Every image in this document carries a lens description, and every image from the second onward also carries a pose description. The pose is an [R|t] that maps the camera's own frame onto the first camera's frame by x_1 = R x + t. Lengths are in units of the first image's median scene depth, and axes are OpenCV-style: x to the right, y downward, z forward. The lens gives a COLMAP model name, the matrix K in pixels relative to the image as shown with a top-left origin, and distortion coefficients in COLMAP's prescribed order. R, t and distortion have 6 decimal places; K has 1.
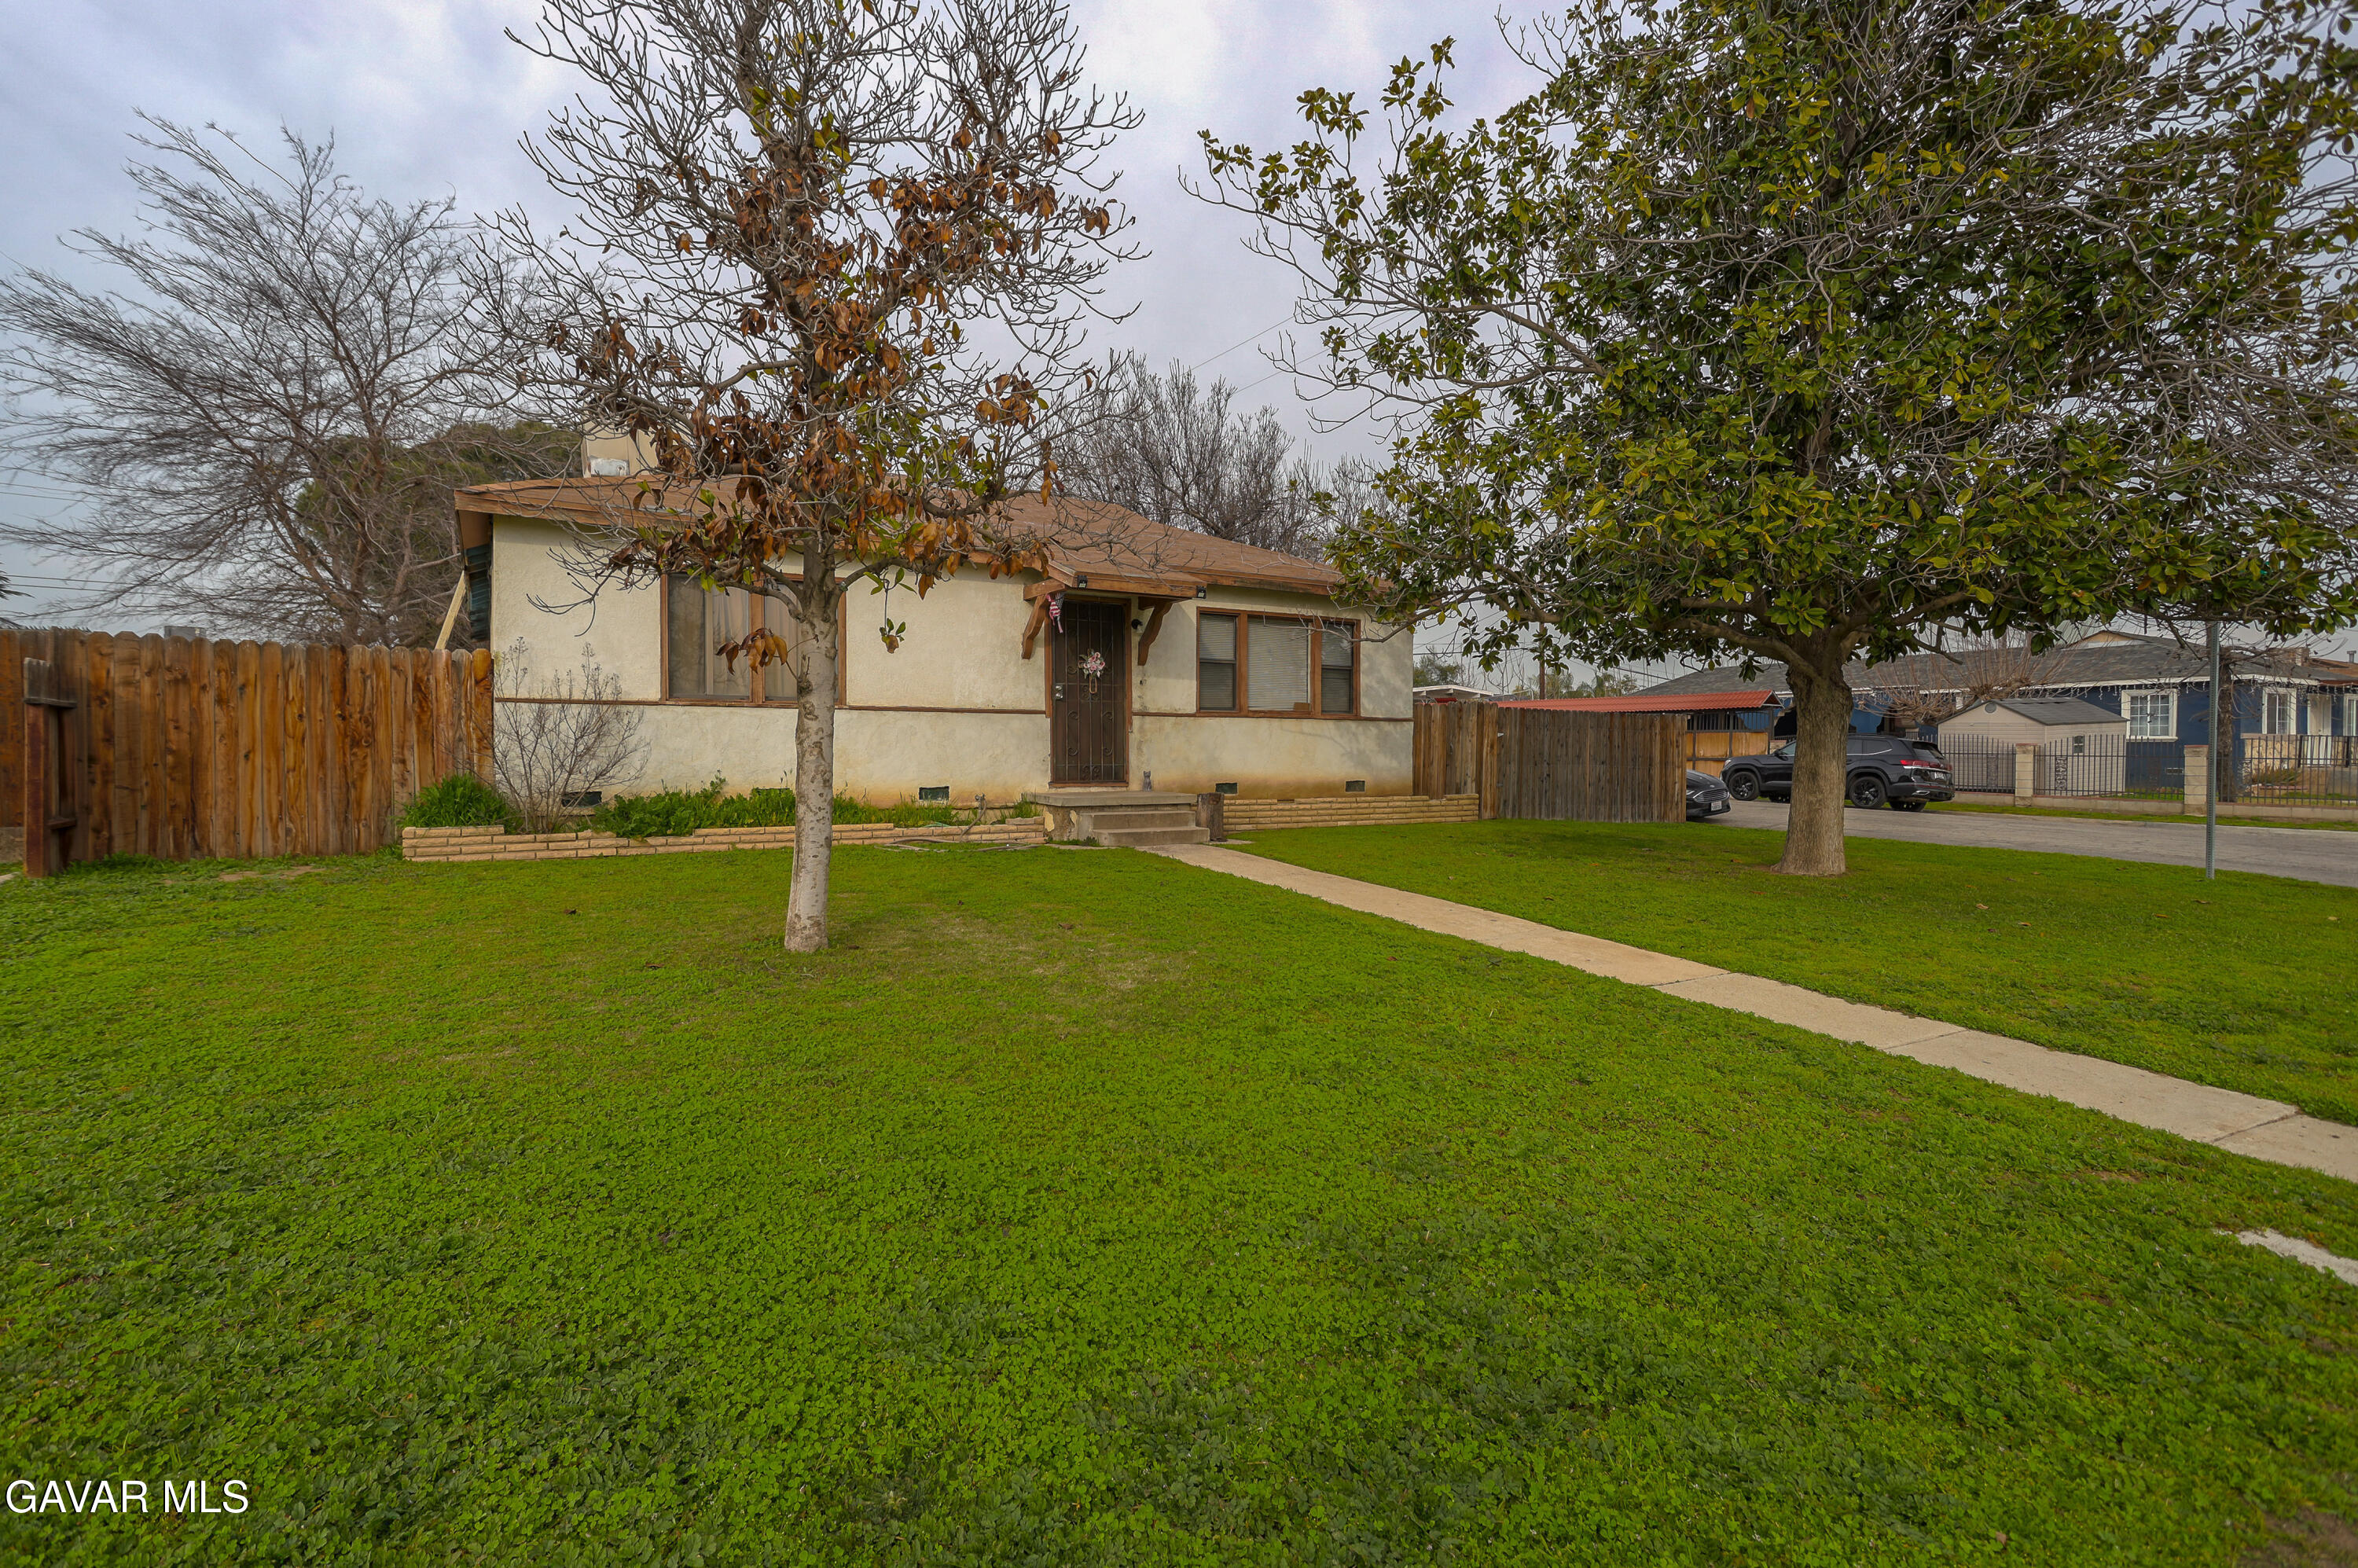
lens RADIAL K [[1128.3, 0, 1169.3], [0, 1128.3, 784.8], [0, 0, 1]] dist [0.020612, 0.003442]
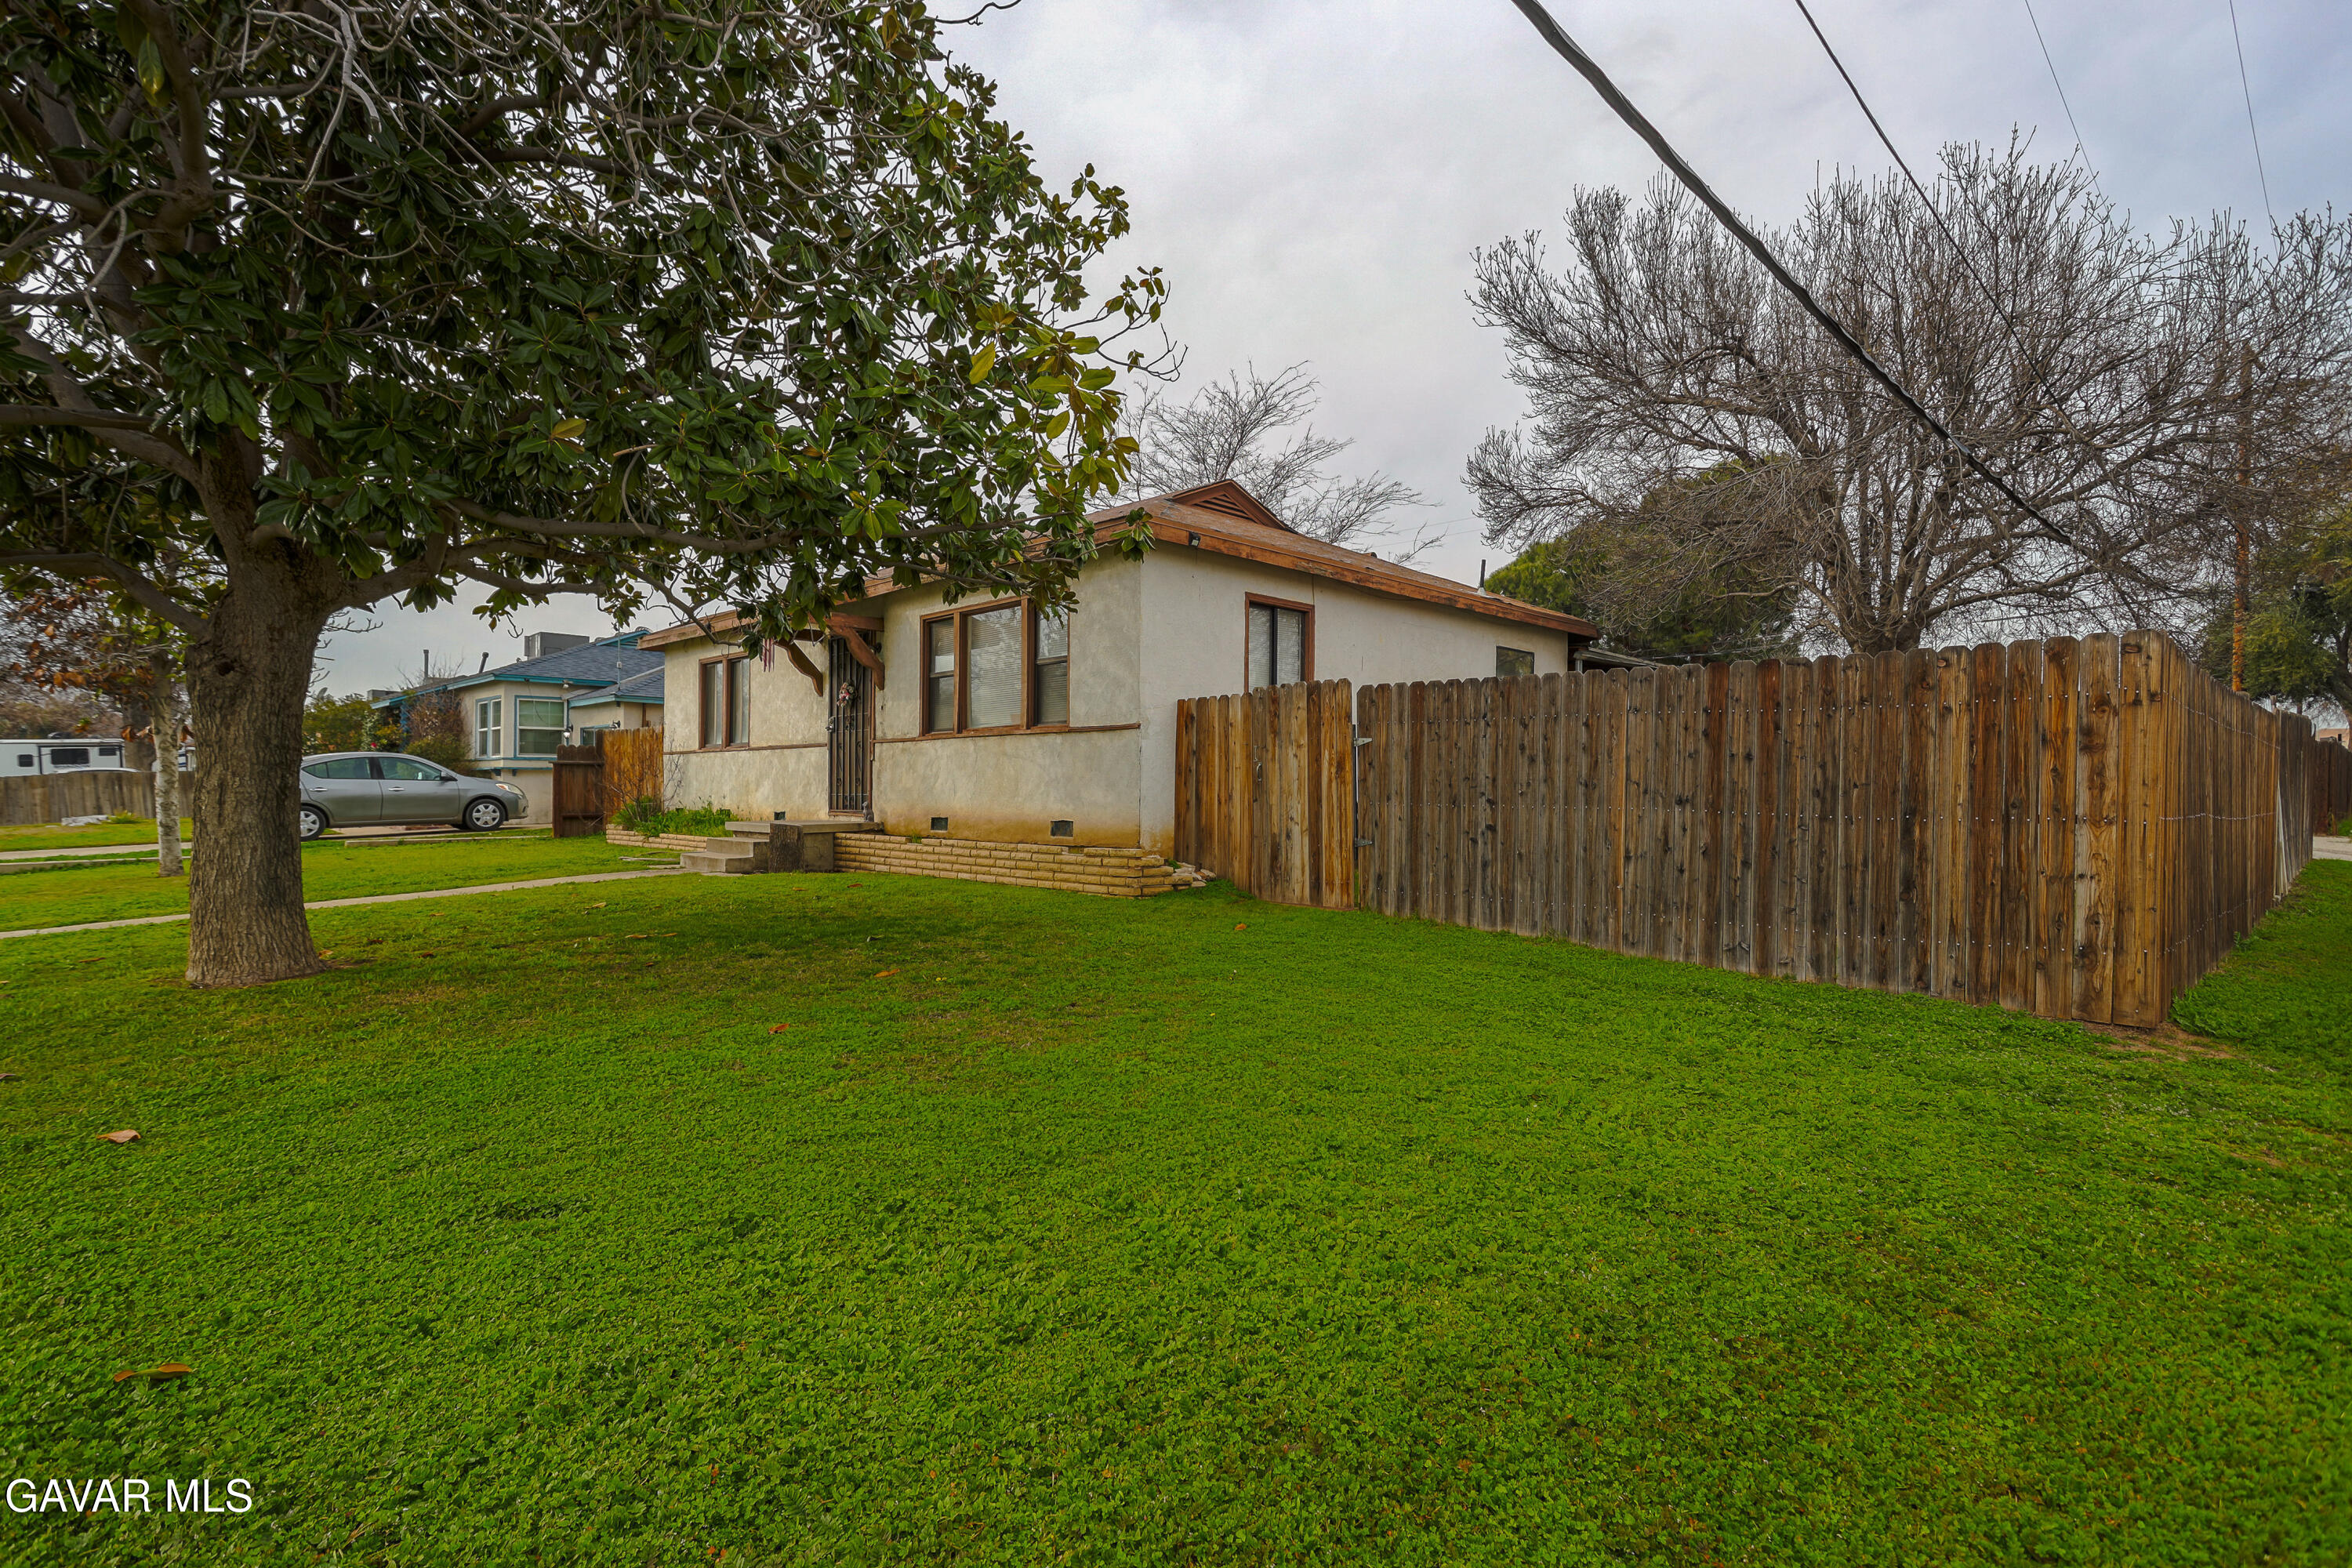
lens RADIAL K [[1125.5, 0, 1178.6], [0, 1125.5, 789.0], [0, 0, 1]] dist [0.020612, 0.003442]
pose [[0.232322, 0.001616, -0.972638, 0.994716], [-0.025731, 0.999659, -0.004485, -0.025324], [0.972299, 0.026069, 0.232284, 1.059750]]
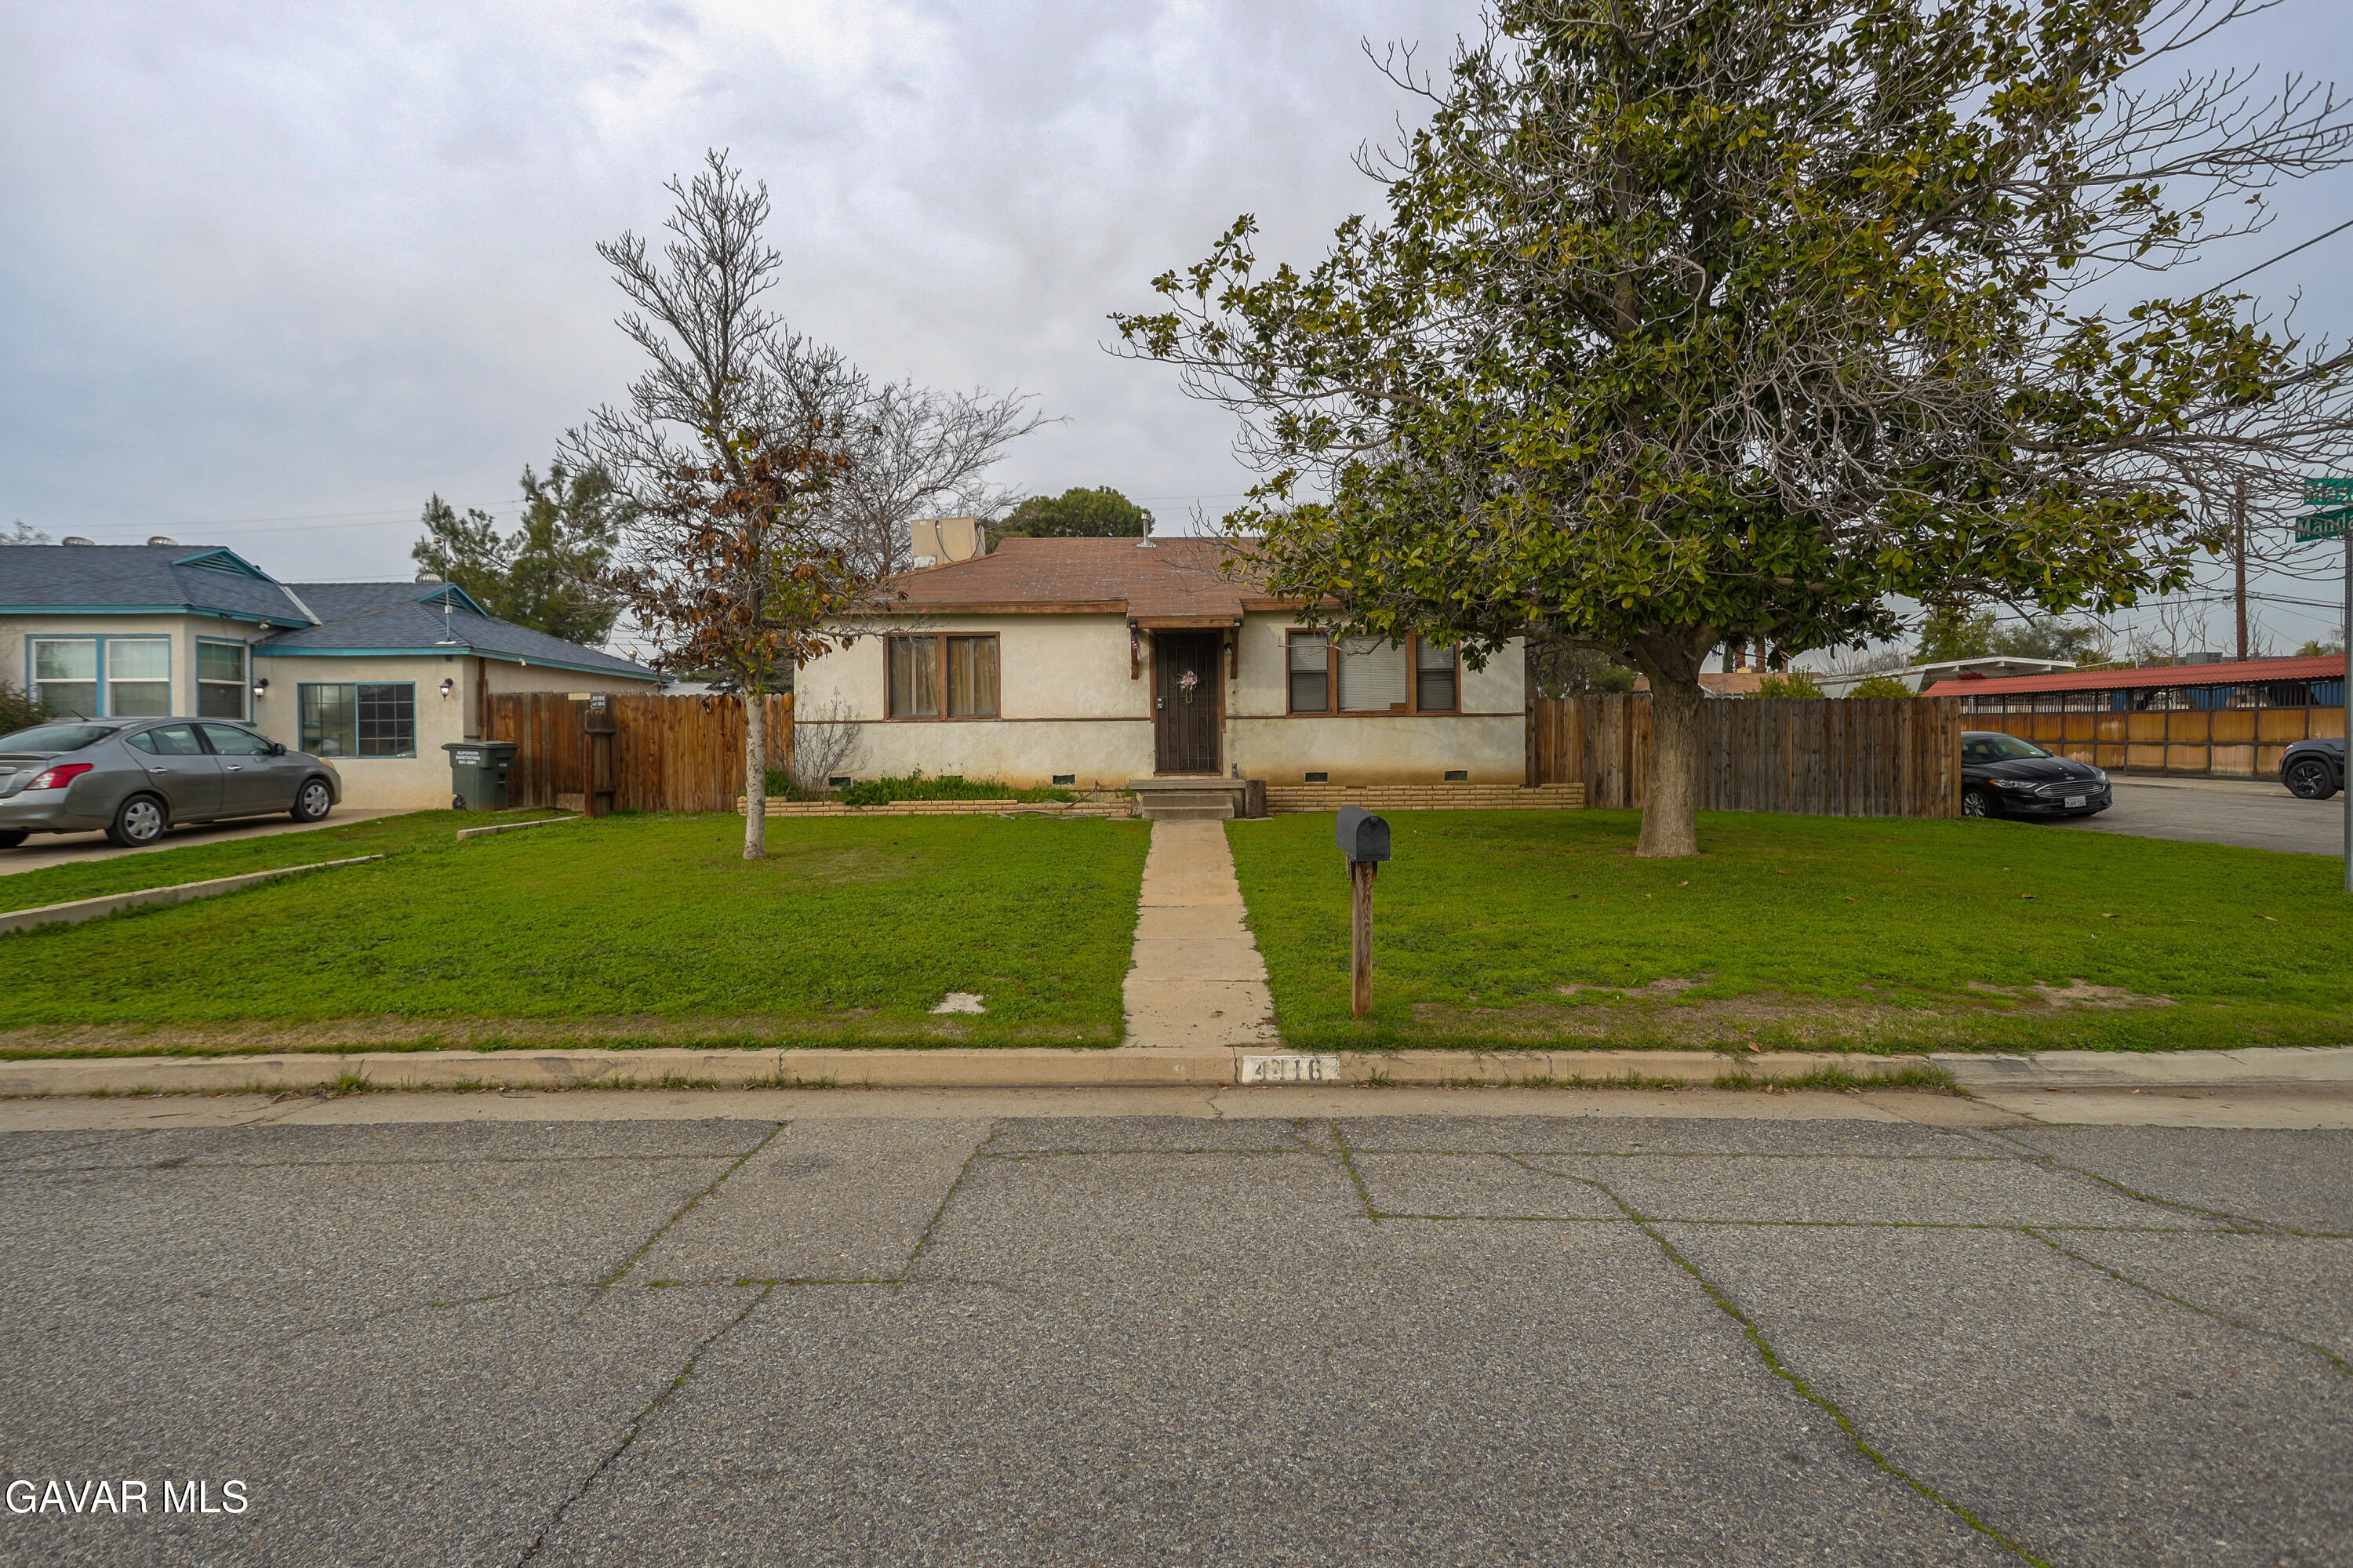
lens RADIAL K [[1126.0, 0, 1178.9], [0, 1126.0, 763.6], [0, 0, 1]] dist [0.020612, 0.003442]
pose [[0.852752, -0.004206, -0.522299, 0.597362], [-0.003126, 0.999909, -0.013154, 0.005371], [0.522307, 0.012850, 0.852661, -0.103846]]
